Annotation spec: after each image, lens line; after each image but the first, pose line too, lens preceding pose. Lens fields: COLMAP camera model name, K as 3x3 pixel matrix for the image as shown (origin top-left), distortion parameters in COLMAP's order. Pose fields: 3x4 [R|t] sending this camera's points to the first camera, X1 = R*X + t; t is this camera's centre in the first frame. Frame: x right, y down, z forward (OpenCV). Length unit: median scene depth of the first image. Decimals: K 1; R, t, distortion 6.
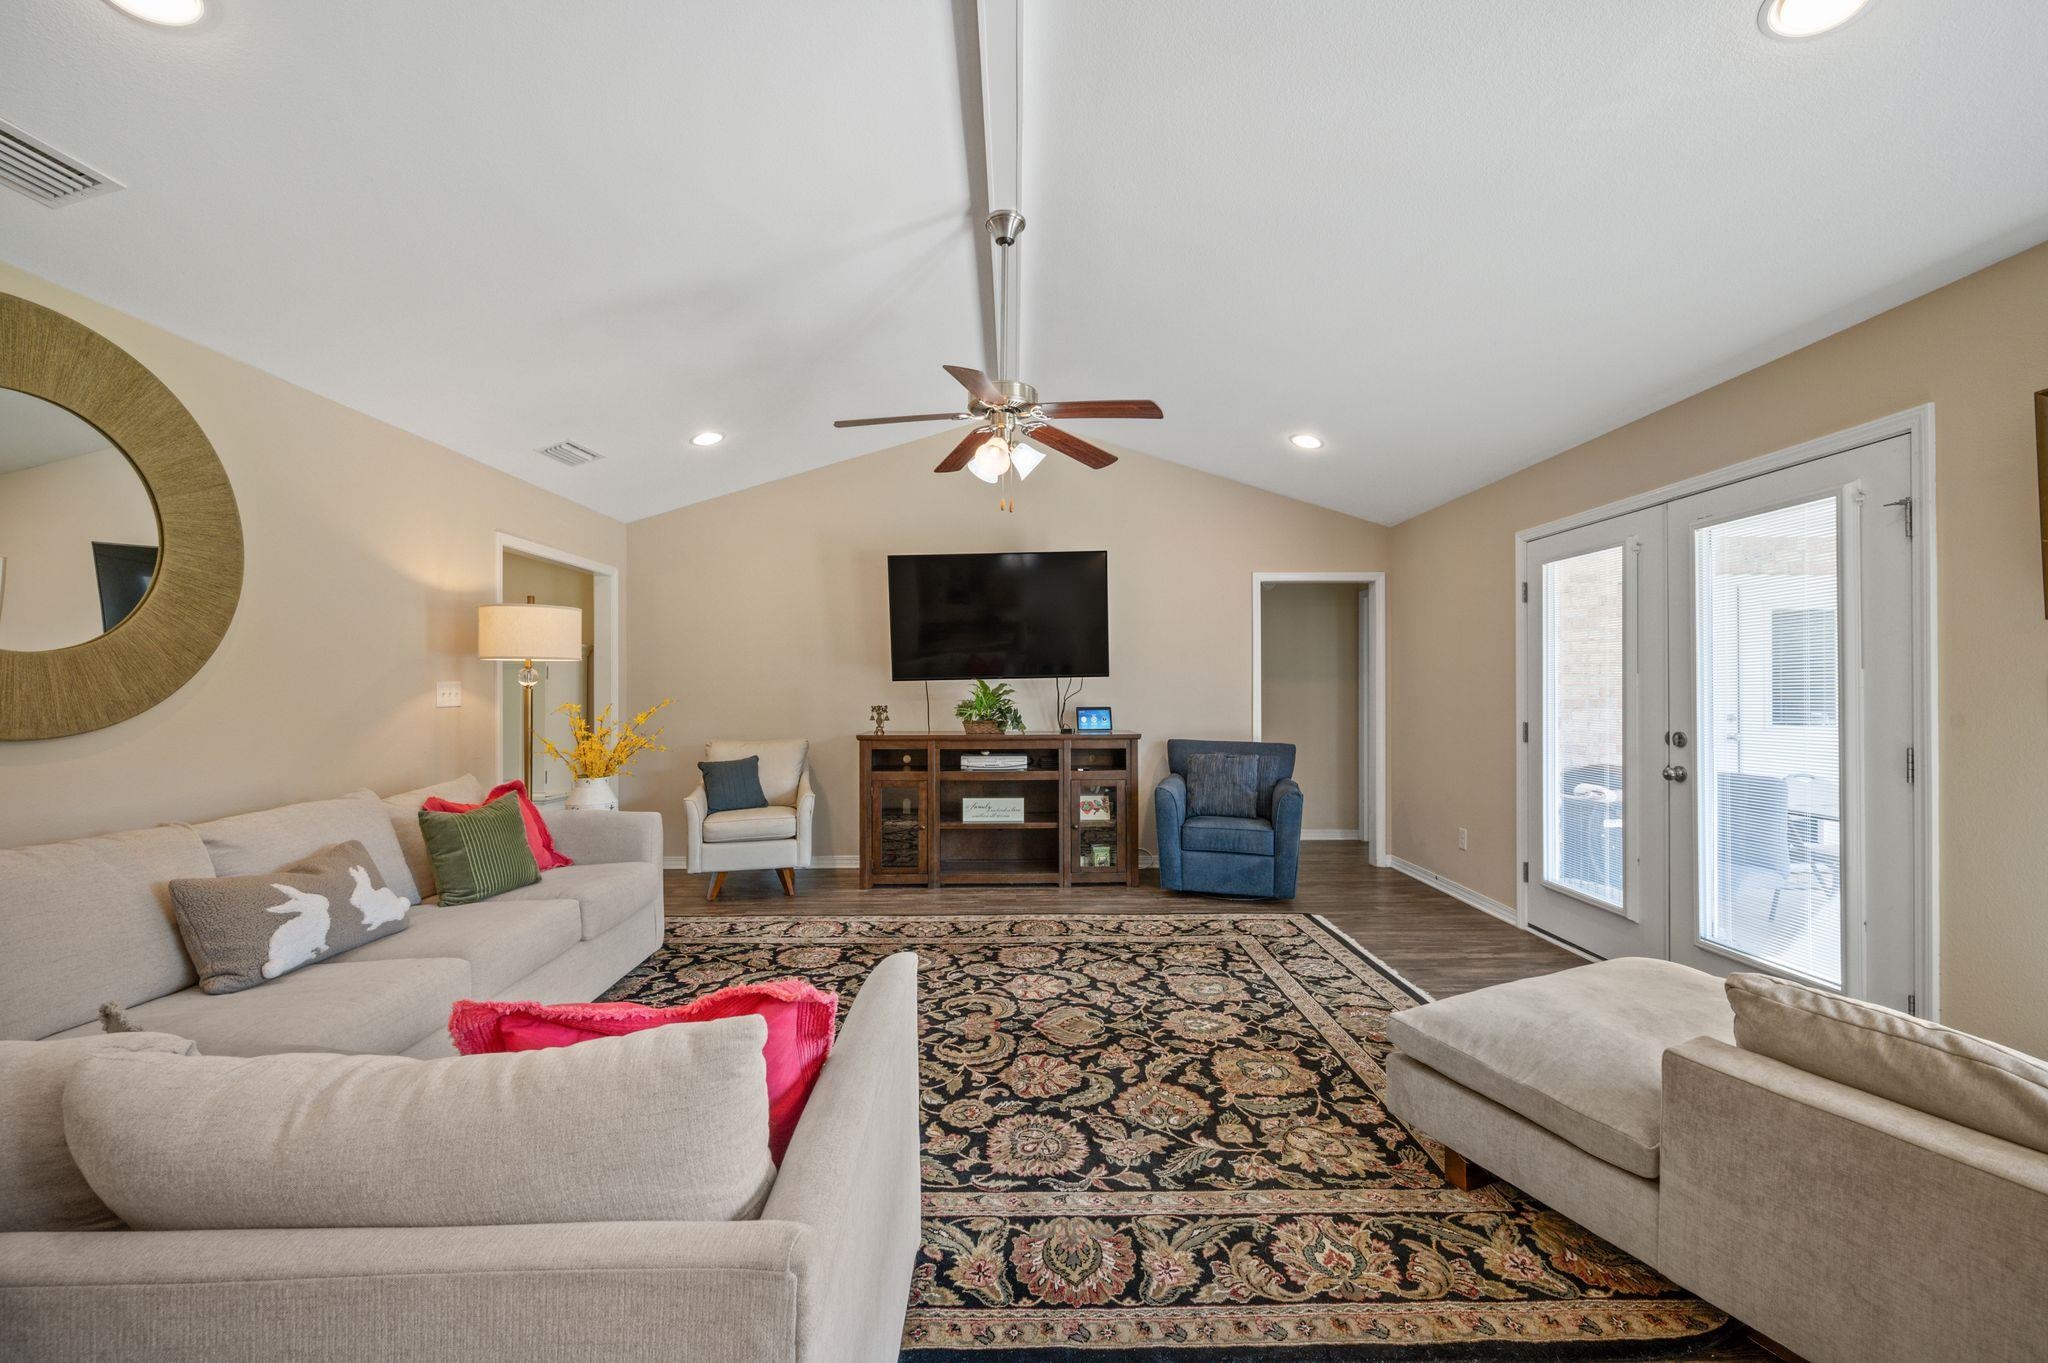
lens RADIAL K [[802.3, 0, 1023.3], [0, 802.3, 686.3], [0, 0, 1]] dist [-0.004196, 0.000168]
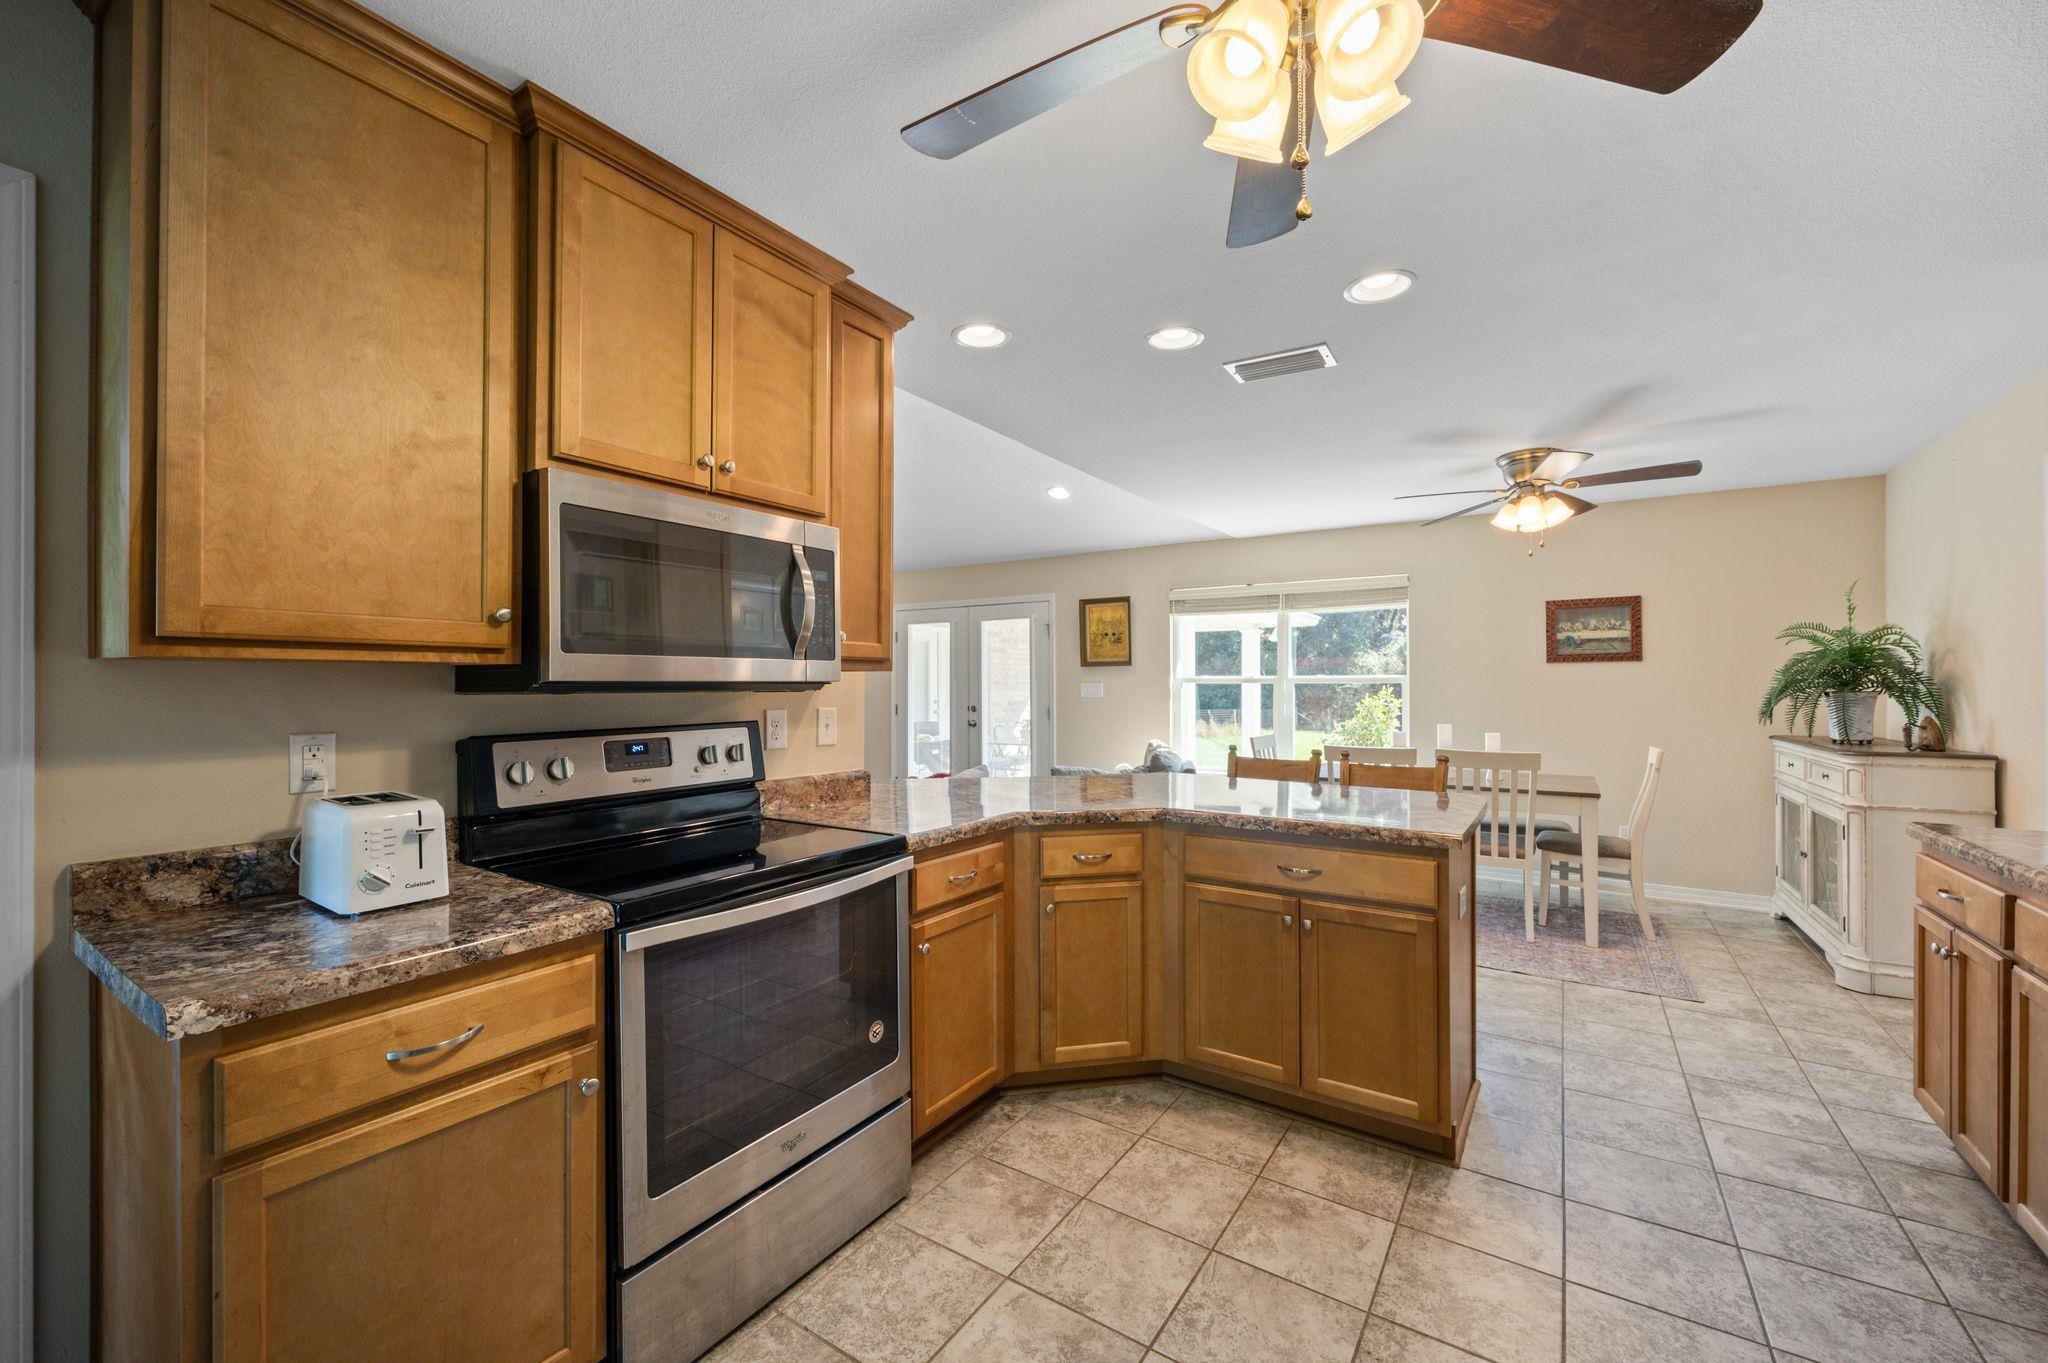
lens RADIAL K [[819.7, 0, 1024.0], [0, 819.7, 681.5], [0, 0, 1]] dist [-0.000561, -0.000143]
pose [[0.560946, 0.001693, 0.827851, -1.078298], [-0.000226, 0.999998, -0.001892, -0.008897], [-0.827853, 0.000874, 0.560945, -0.467705]]
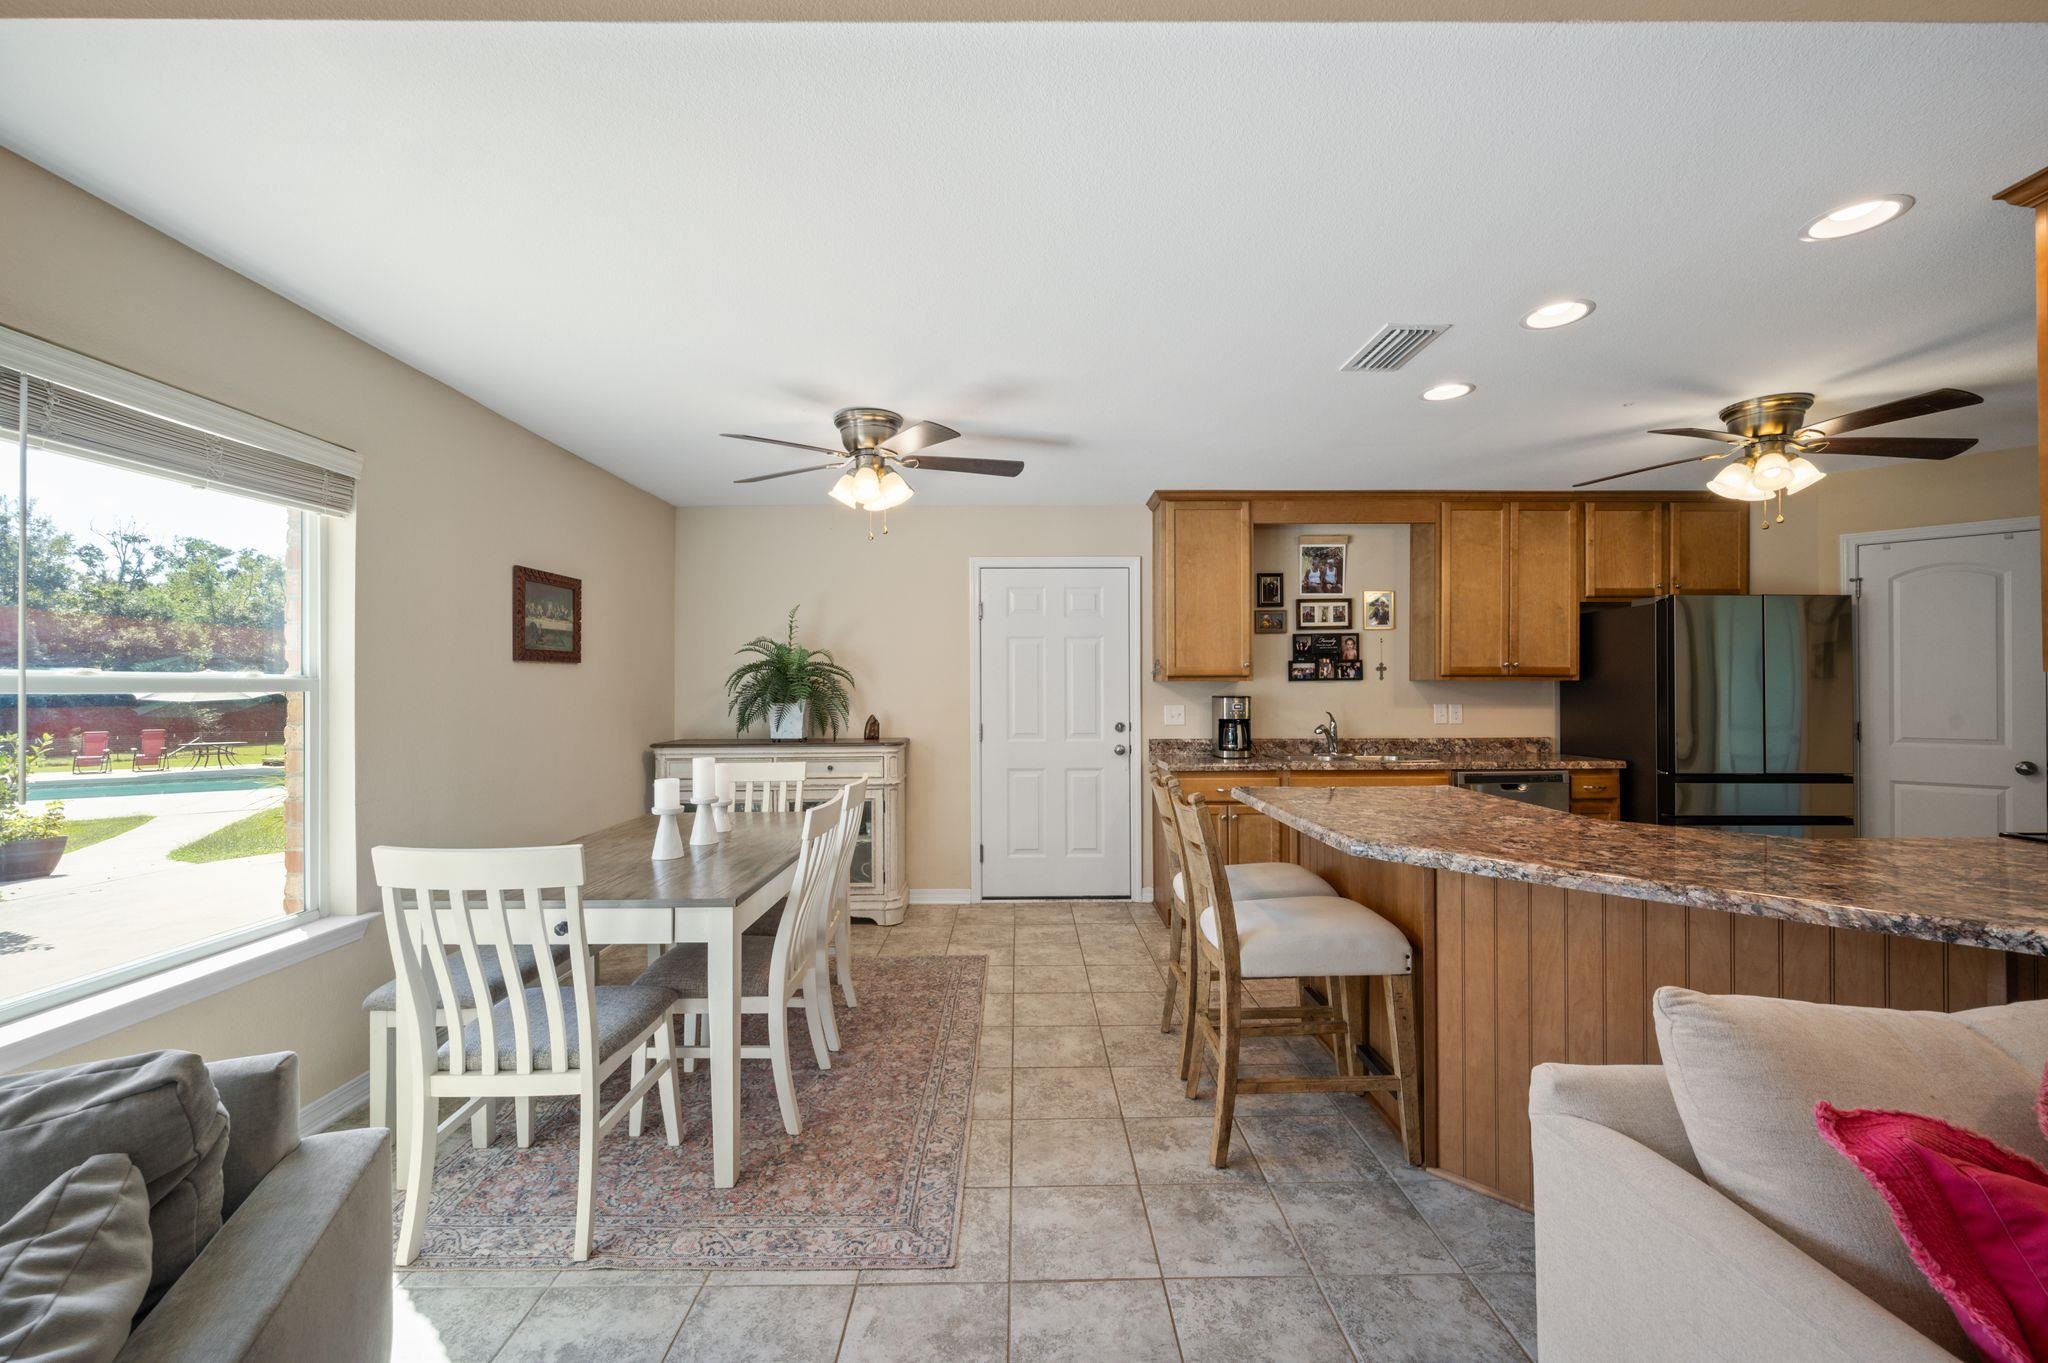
lens RADIAL K [[802.3, 0, 1023.3], [0, 802.3, 686.3], [0, 0, 1]] dist [-0.004196, 0.000168]
pose [[-0.999992, 0.002513, 0.003111, 0.173501], [0.002498, 0.999986, -0.004699, -0.009346], [-0.003122, -0.004691, -0.999984, 0.604258]]
